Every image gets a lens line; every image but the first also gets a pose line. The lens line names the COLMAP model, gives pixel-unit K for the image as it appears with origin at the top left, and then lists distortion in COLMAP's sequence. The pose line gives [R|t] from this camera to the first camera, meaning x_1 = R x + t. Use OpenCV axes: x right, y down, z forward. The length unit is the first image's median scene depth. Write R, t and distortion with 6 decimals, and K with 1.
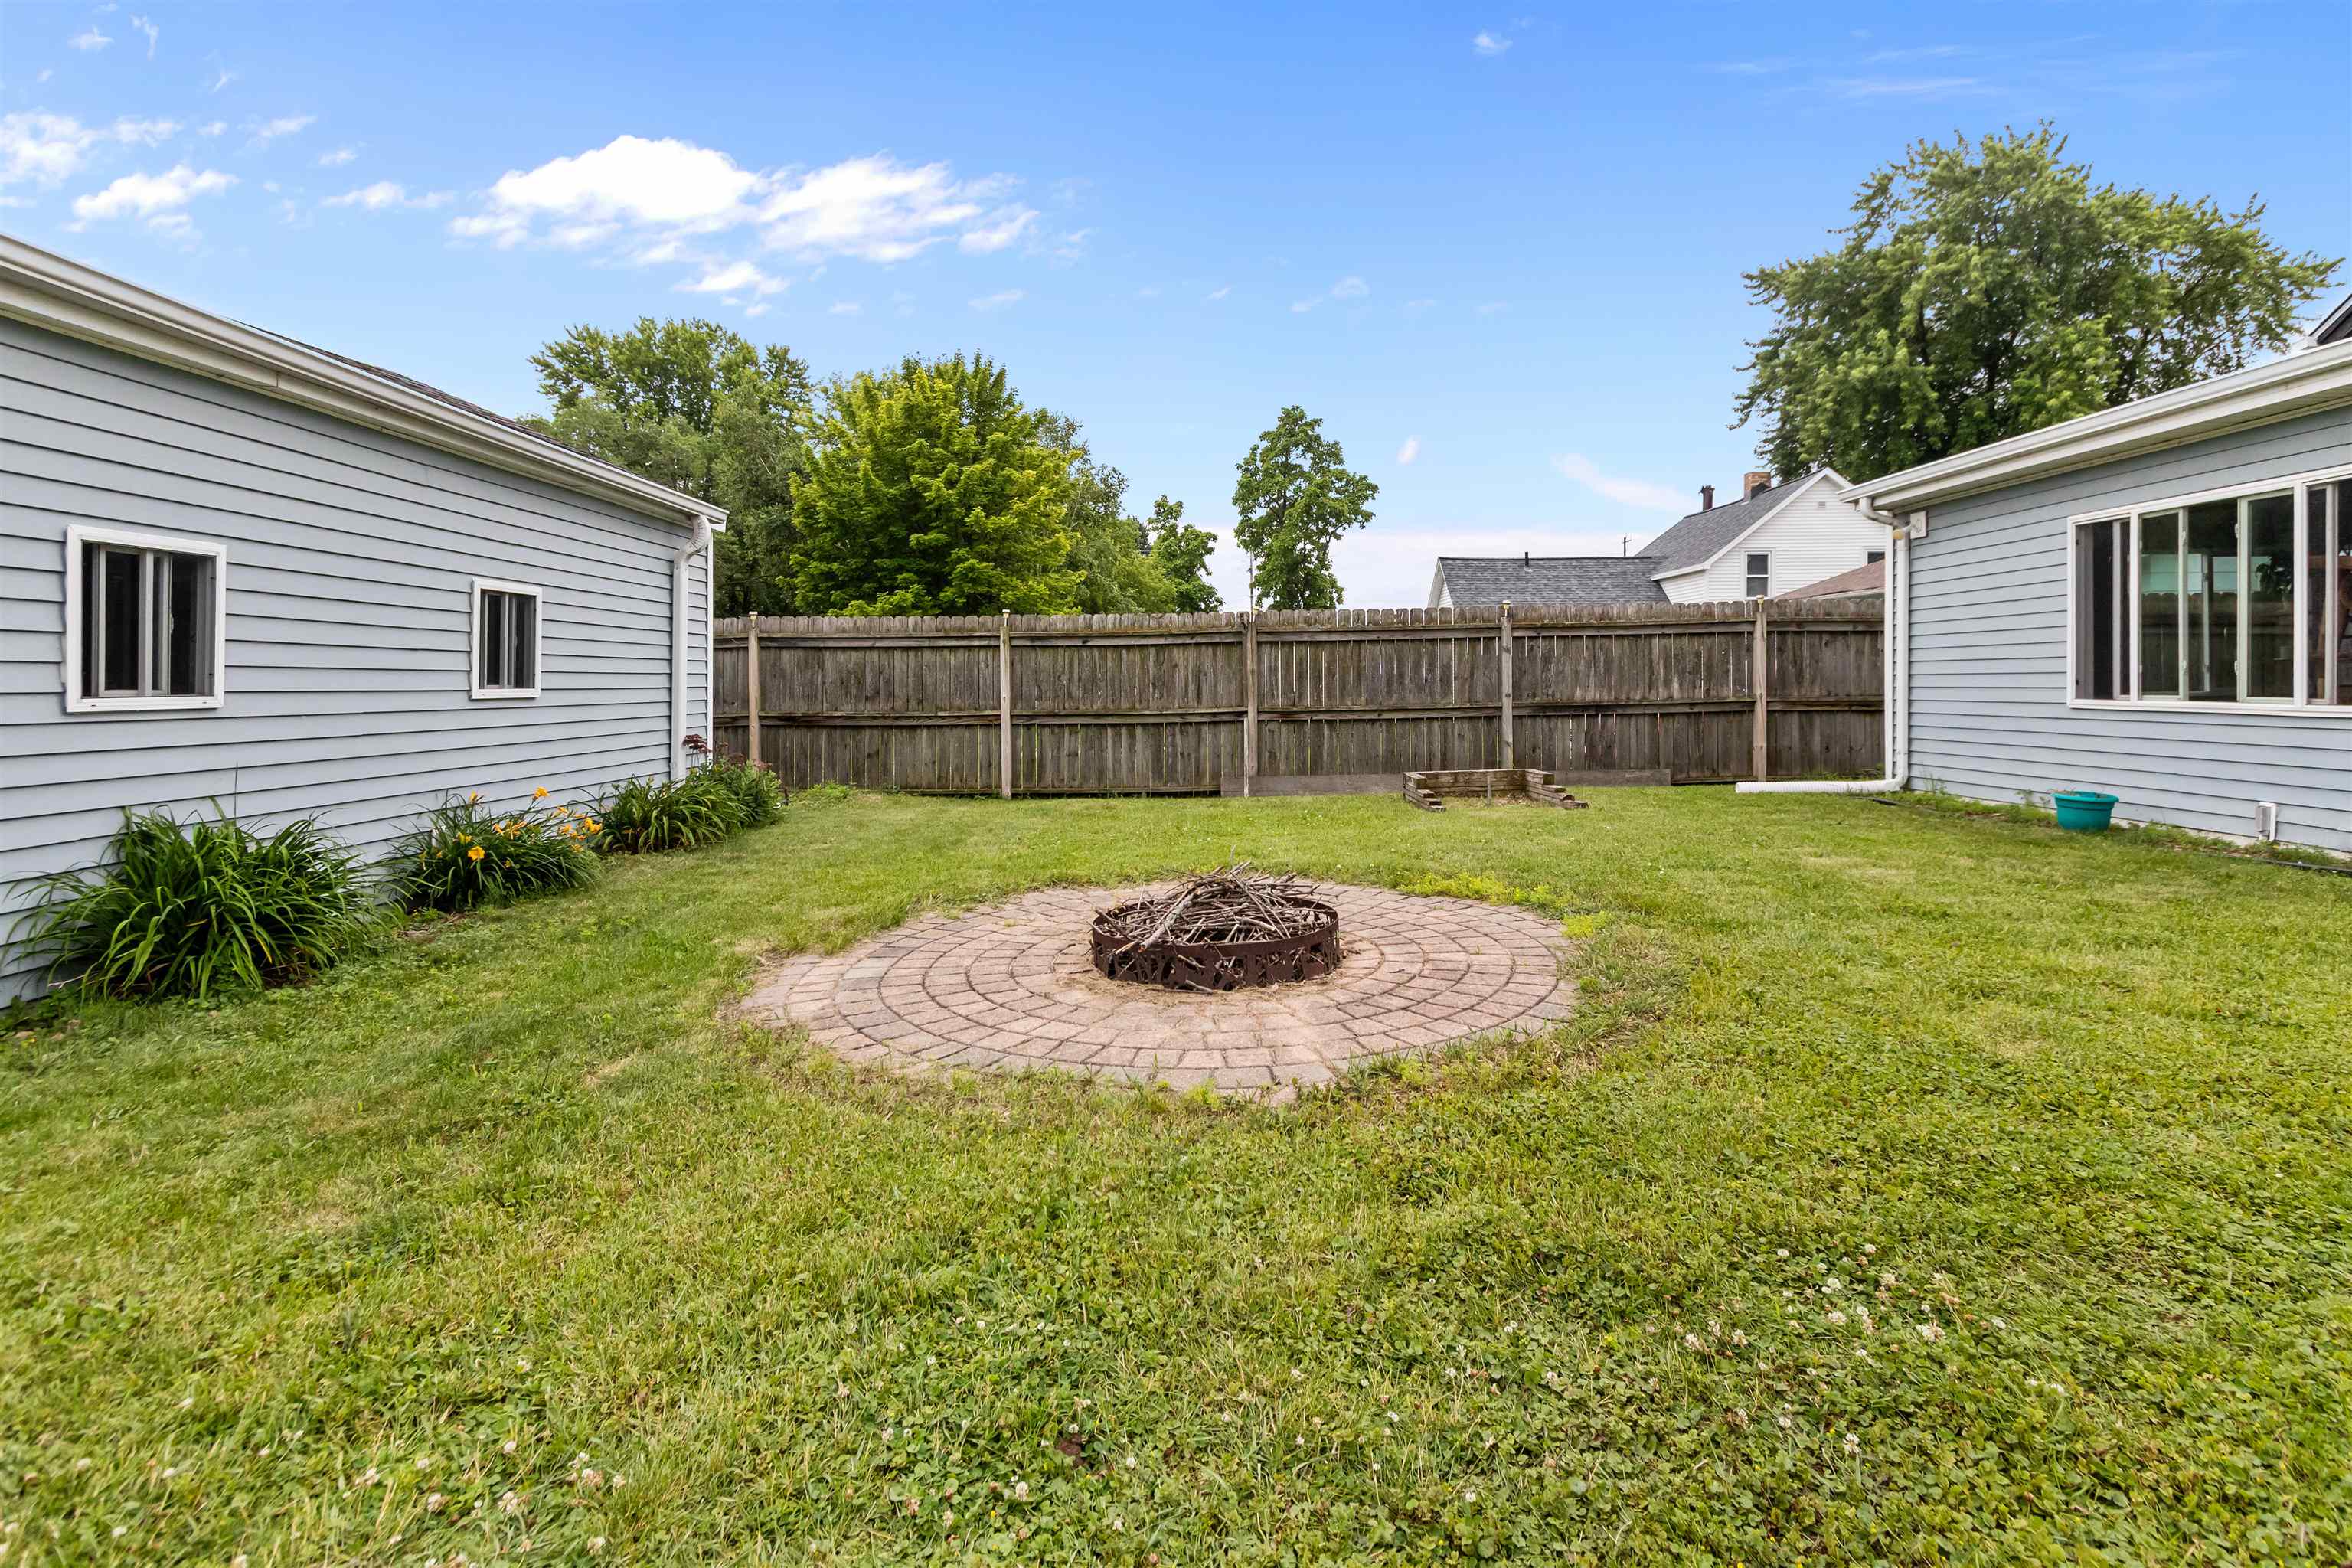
lens RADIAL K [[1164.9, 0, 1169.4], [0, 1164.9, 681.5], [0, 0, 1]] dist [0.000419, -0.004004]
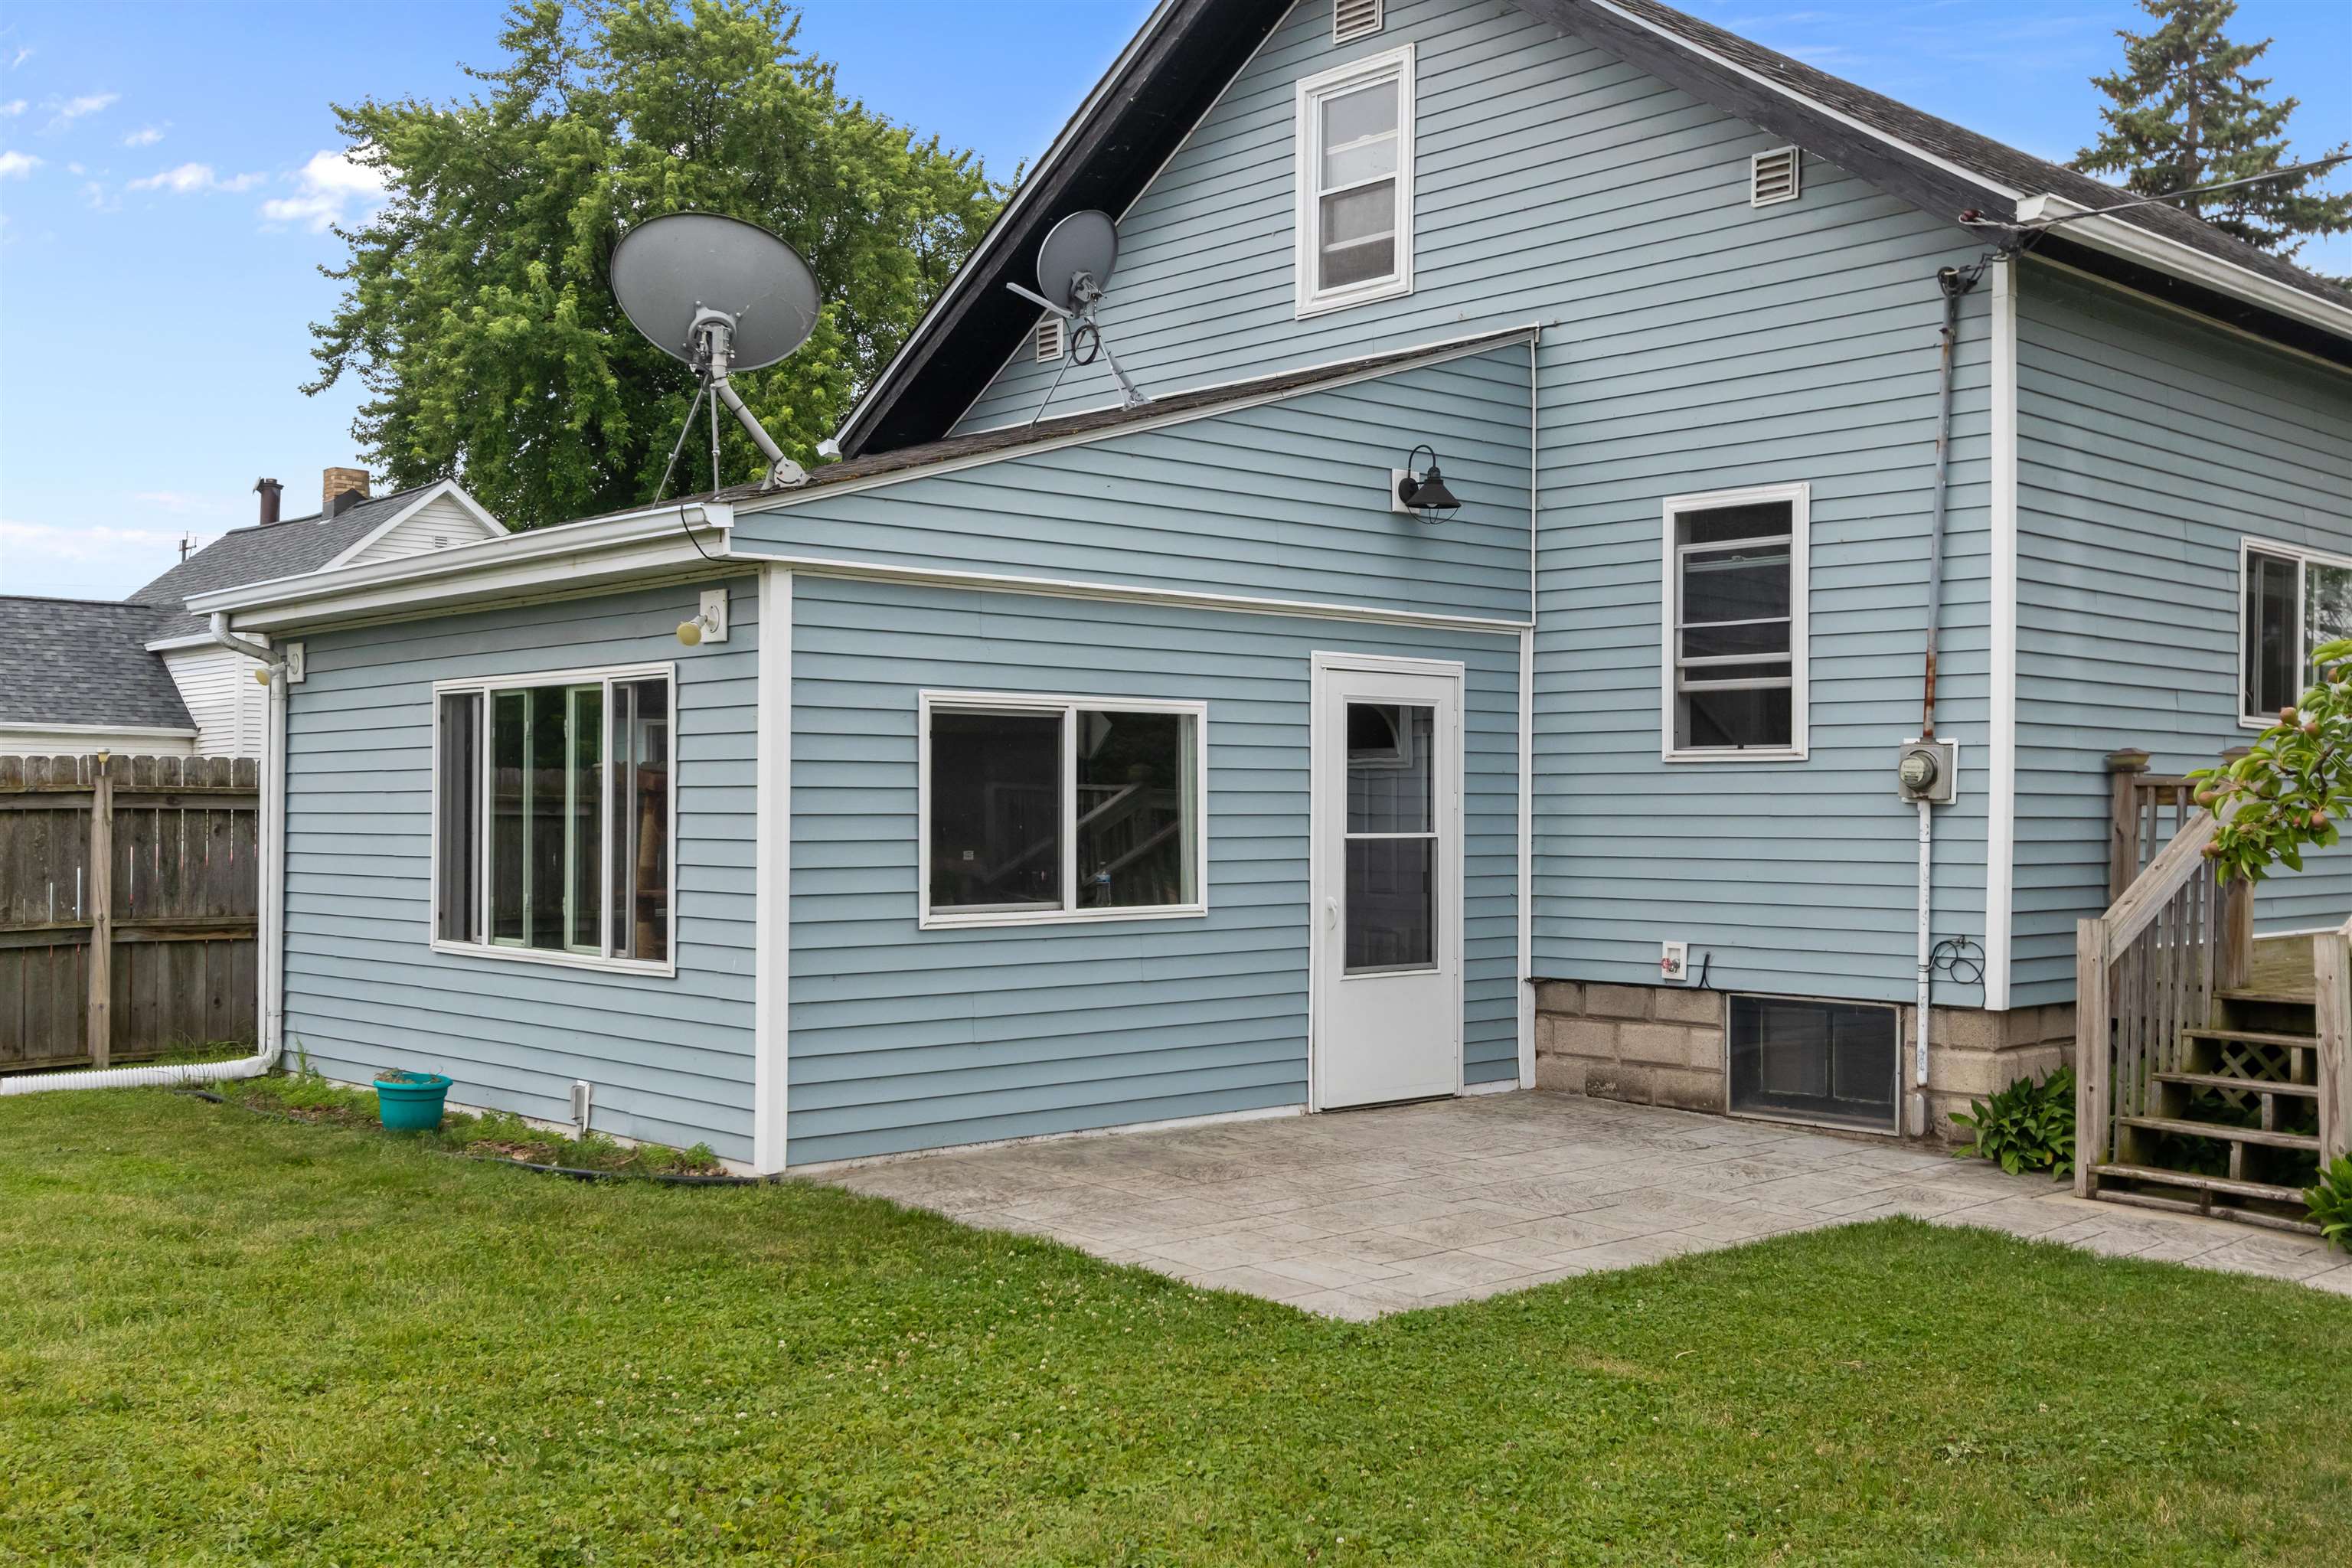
lens RADIAL K [[2259.2, 0, 1192.0], [0, 2259.2, 823.9], [0, 0, 1]] dist [0.006160, 0.000000]
pose [[0.707207, 0.007825, 0.706963, 0.086424], [-0.009339, 0.999955, -0.001726, -0.038525], [-0.706945, -0.005381, 0.707248, -0.200050]]
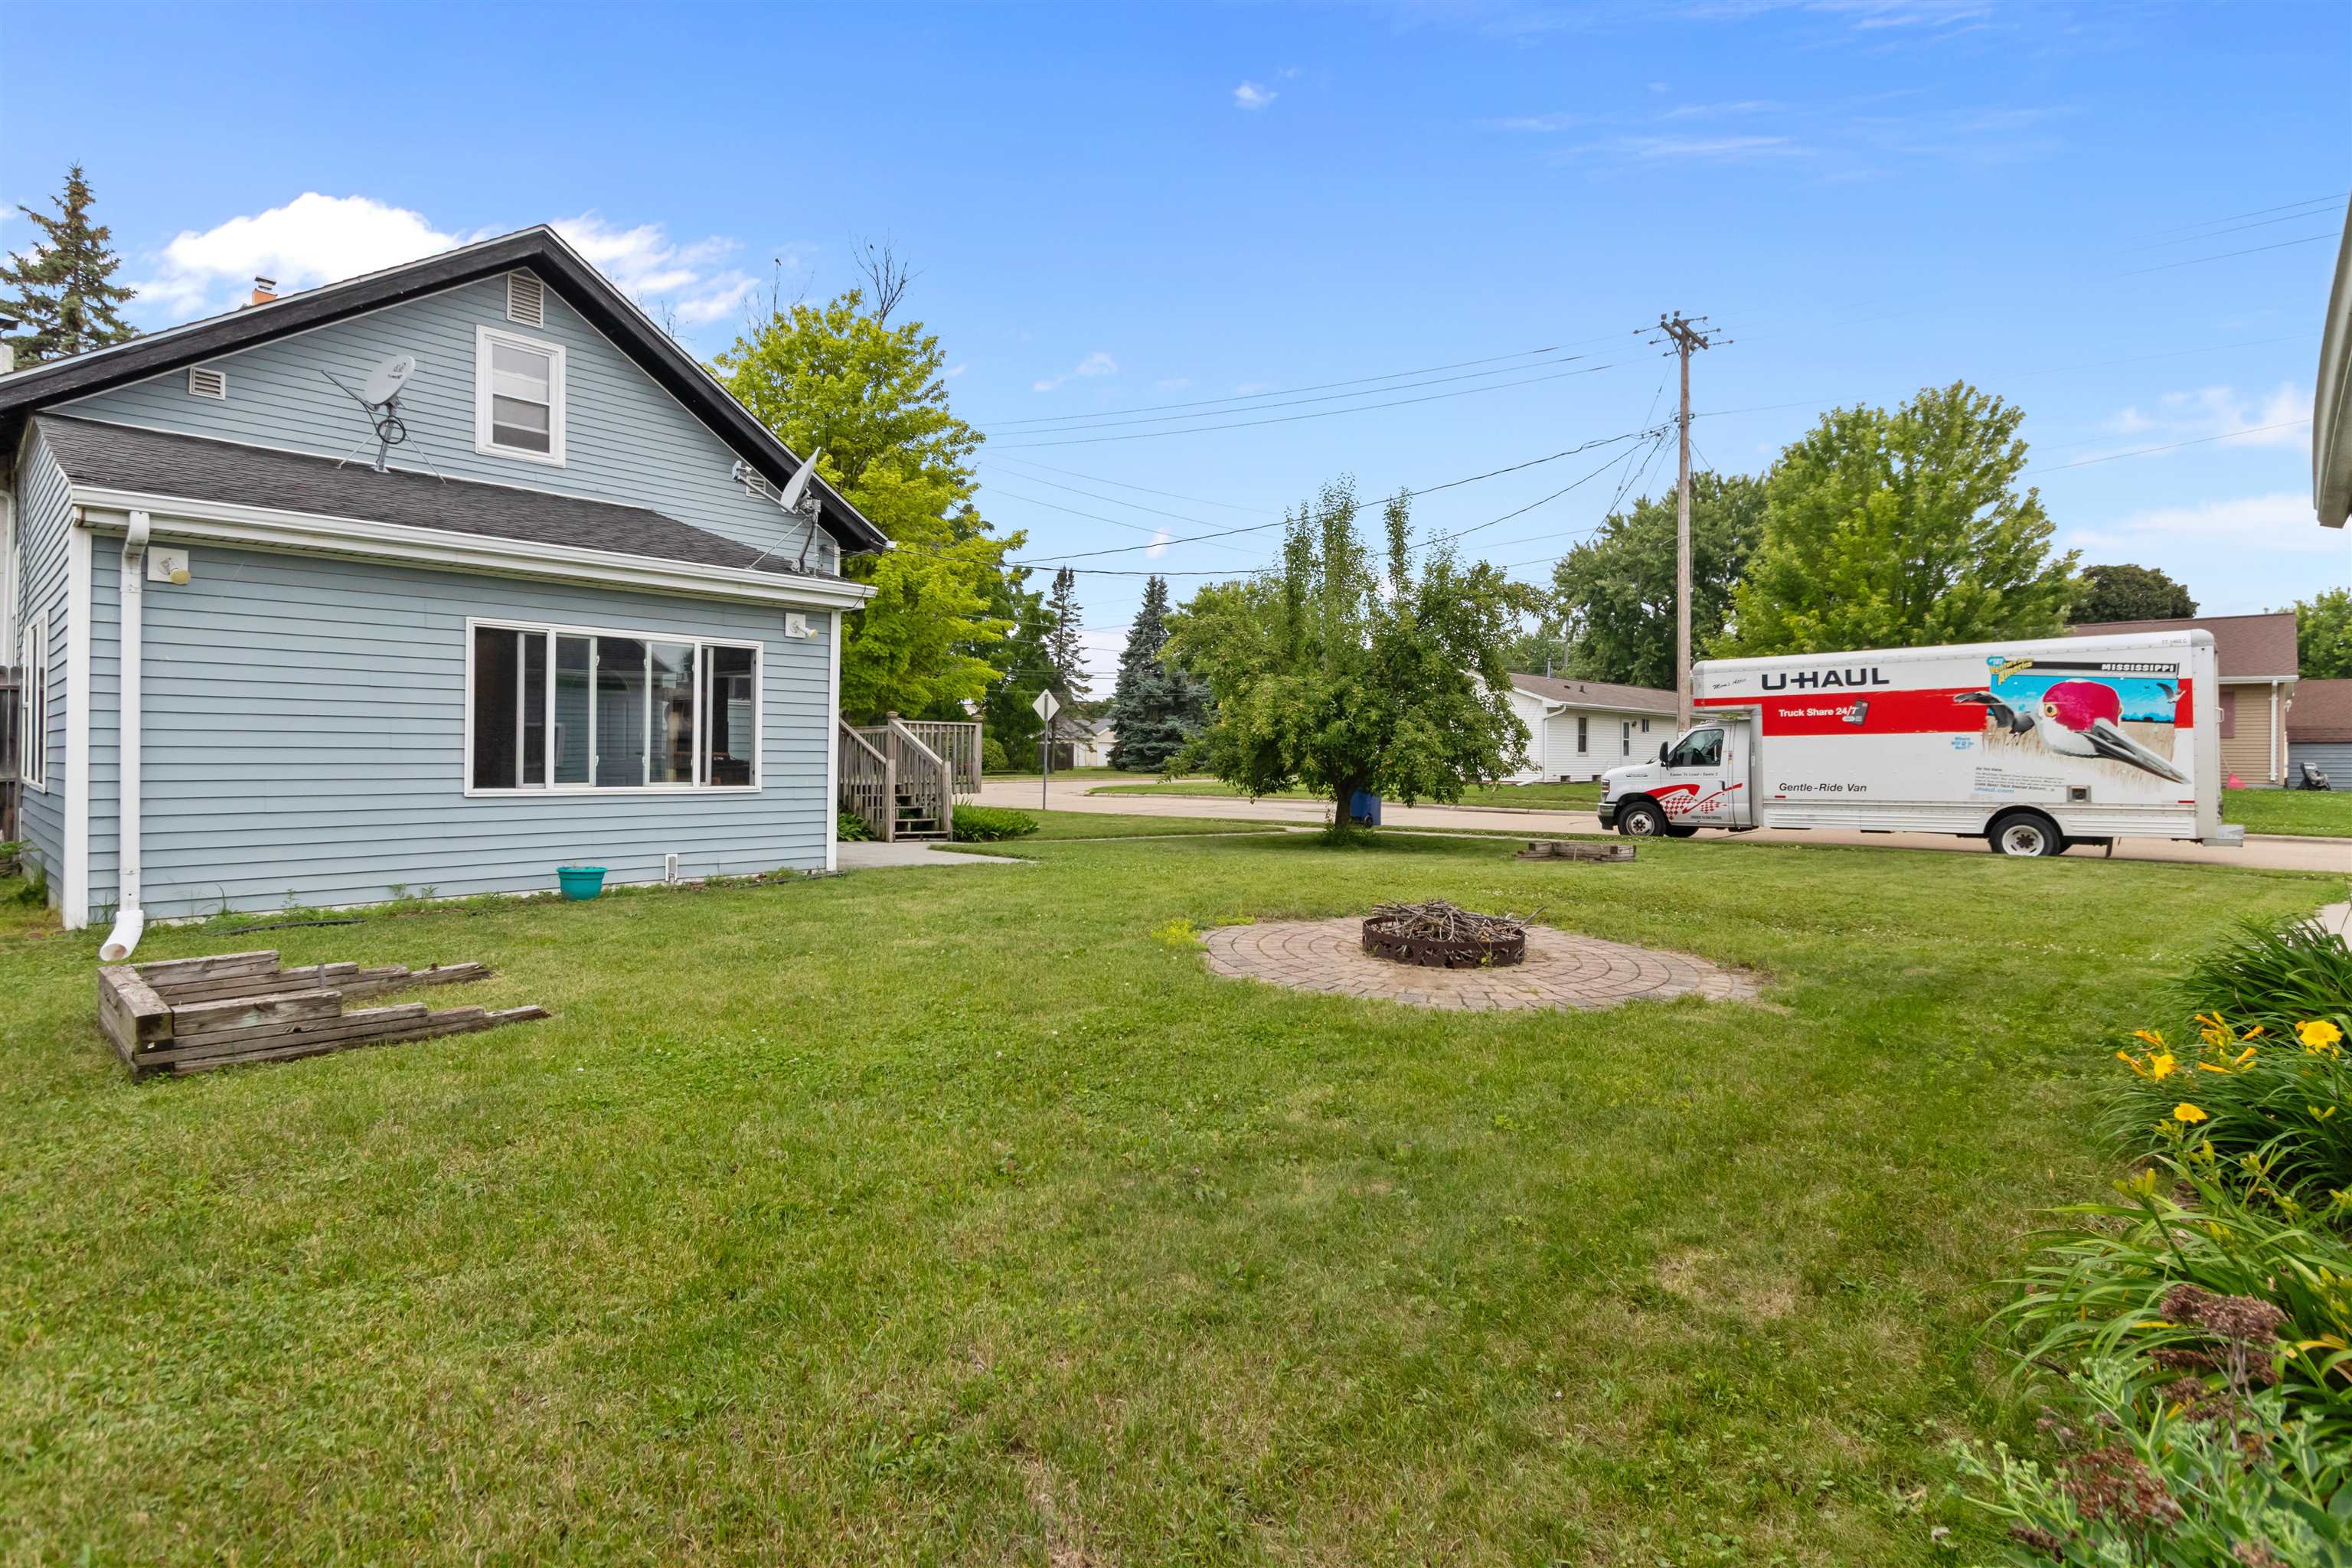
lens RADIAL K [[1164.9, 0, 1129.9], [0, 1164.9, 764.9], [0, 0, 1]] dist [0.000419, -0.004004]
pose [[-0.711578, -0.005735, 0.702583, -0.274934], [-0.006564, 0.999977, 0.001515, -0.008212], [-0.702576, -0.003534, -0.711600, 0.898354]]
